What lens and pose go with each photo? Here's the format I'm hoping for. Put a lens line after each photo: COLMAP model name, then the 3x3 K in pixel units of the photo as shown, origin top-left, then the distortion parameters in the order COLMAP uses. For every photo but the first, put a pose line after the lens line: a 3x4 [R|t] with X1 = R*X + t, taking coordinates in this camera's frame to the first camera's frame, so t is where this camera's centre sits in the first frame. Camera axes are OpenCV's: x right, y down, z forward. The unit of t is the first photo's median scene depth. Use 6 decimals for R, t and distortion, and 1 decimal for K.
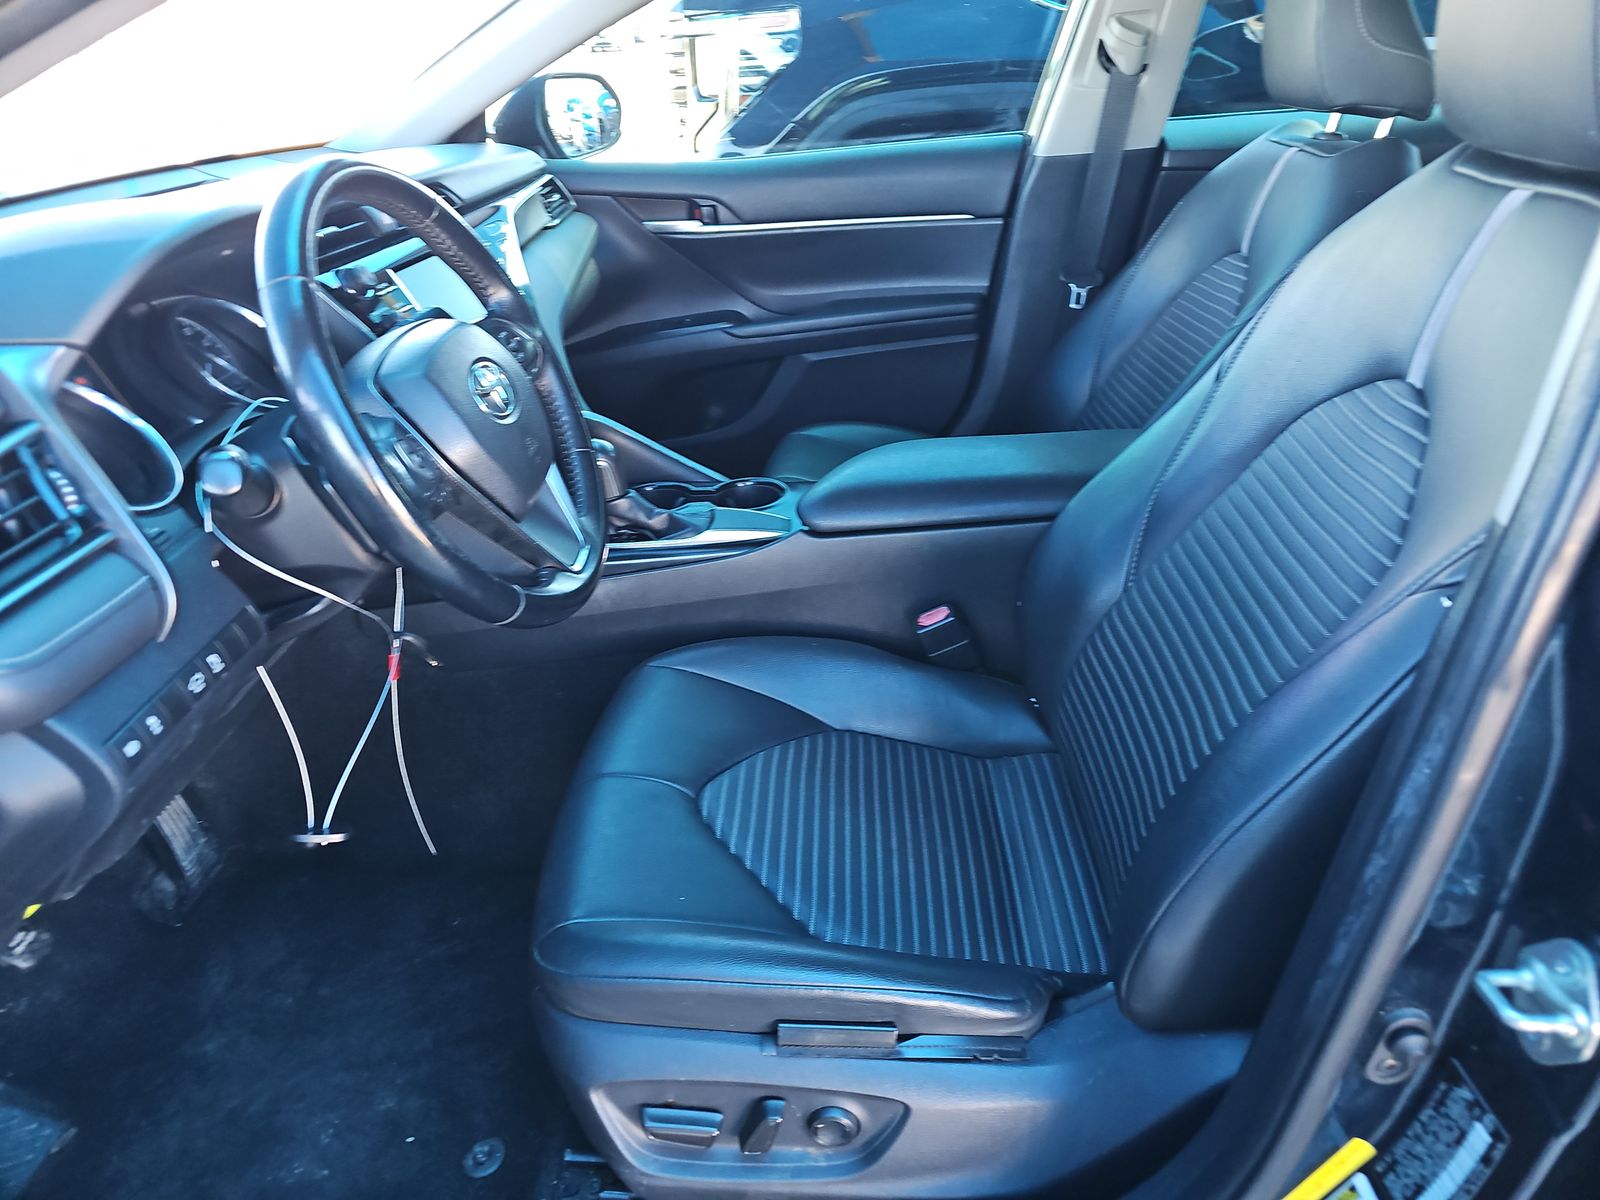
lens RADIAL K [[1059.8, 0, 798.4], [0, 1059.8, 606.1], [0, 0, 1]] dist [0.044705, -0.063272]
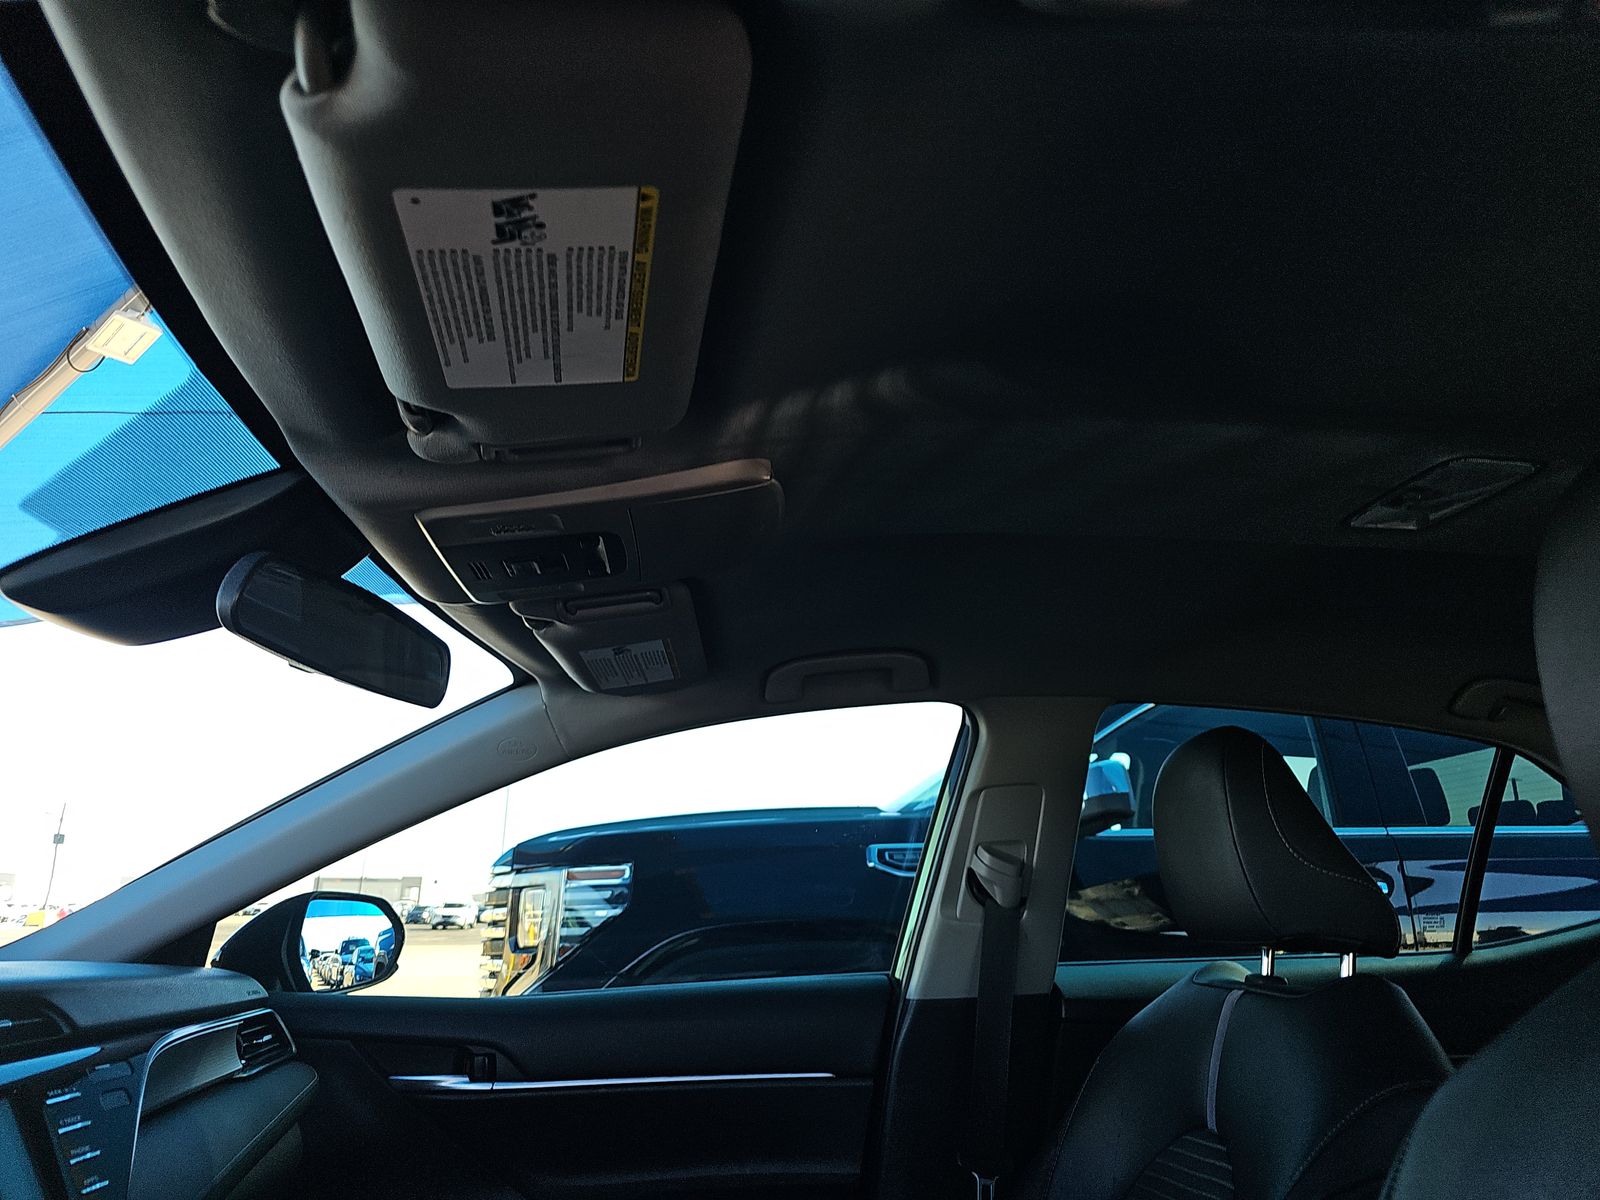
lens RADIAL K [[1059.8, 0, 798.4], [0, 1059.8, 606.1], [0, 0, 1]] dist [0.044705, -0.063272]
pose [[0.988013, 0.077927, 0.133256, 0.009511], [0.037857, 0.714558, -0.698551, -0.072725], [-0.149656, 0.695222, 0.703043, 0.234131]]
